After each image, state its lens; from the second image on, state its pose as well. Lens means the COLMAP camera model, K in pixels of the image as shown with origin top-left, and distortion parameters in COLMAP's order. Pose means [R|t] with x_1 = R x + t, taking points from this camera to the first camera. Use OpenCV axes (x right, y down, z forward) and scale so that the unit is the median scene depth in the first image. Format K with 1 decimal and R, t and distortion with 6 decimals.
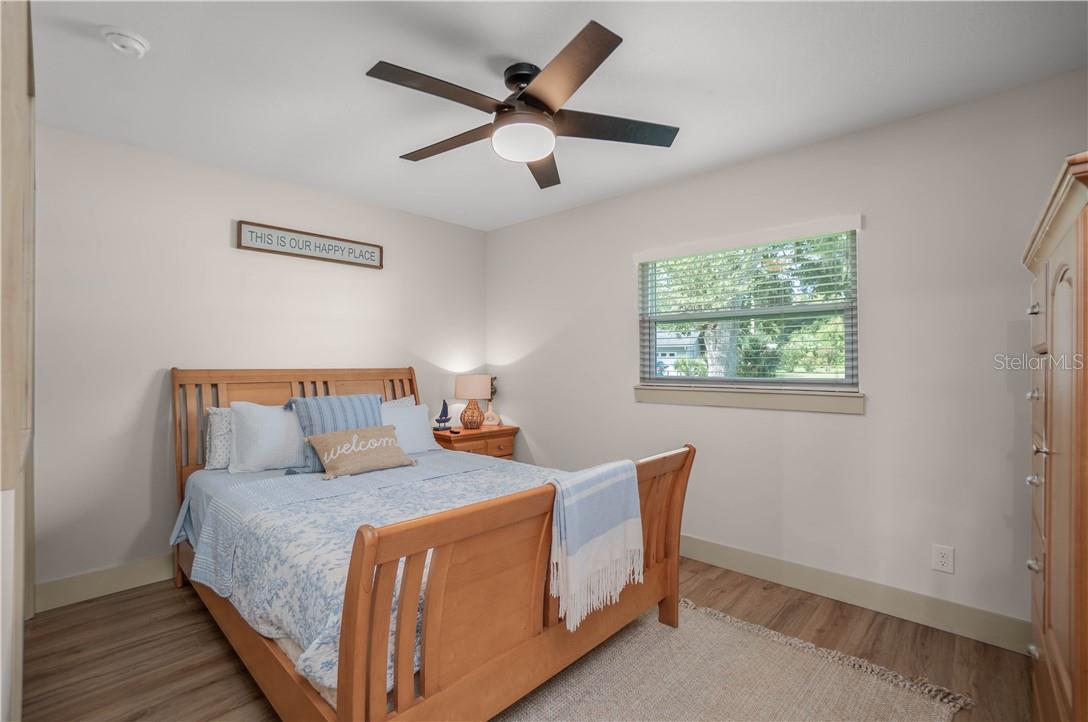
lens RADIAL K [[481.8, 0, 544.0], [0, 481.8, 361.0], [0, 0, 1]] dist [-0.001090, -0.000090]
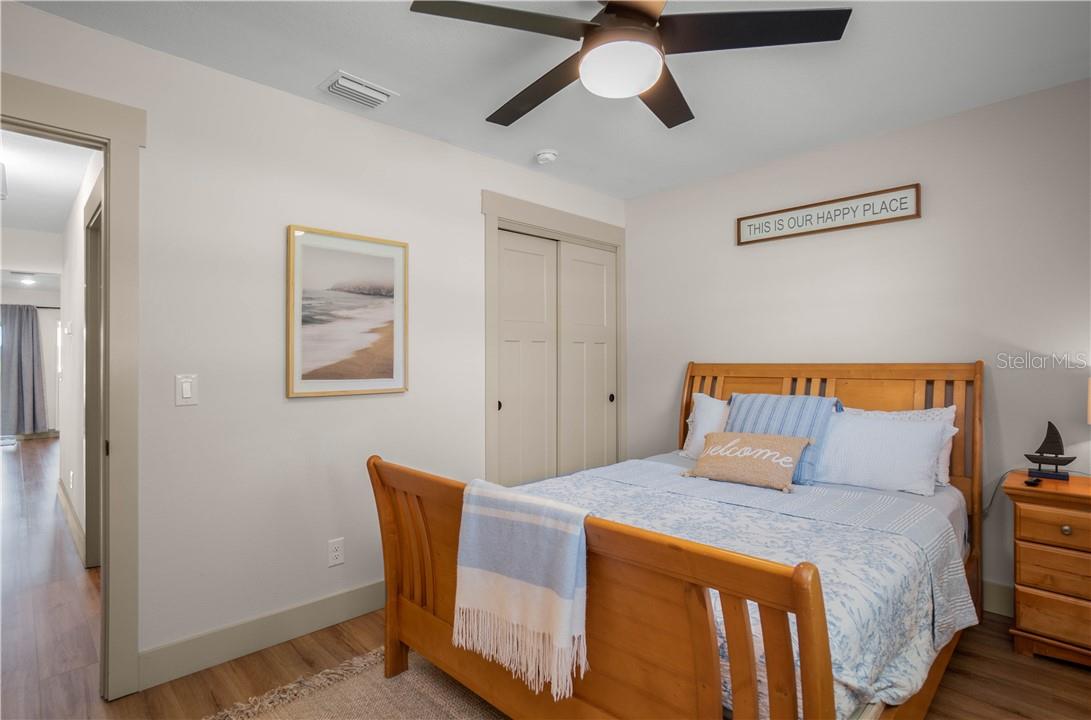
lens RADIAL K [[560.7, 0, 545.5], [0, 560.7, 360.0], [0, 0, 1]] dist [-0.000682, 0.000012]
pose [[0.005120, 0.000807, -0.999987, 0.527703], [0.012609, 0.999920, 0.000872, 0.003976], [0.999907, -0.012613, 0.005109, 0.541402]]
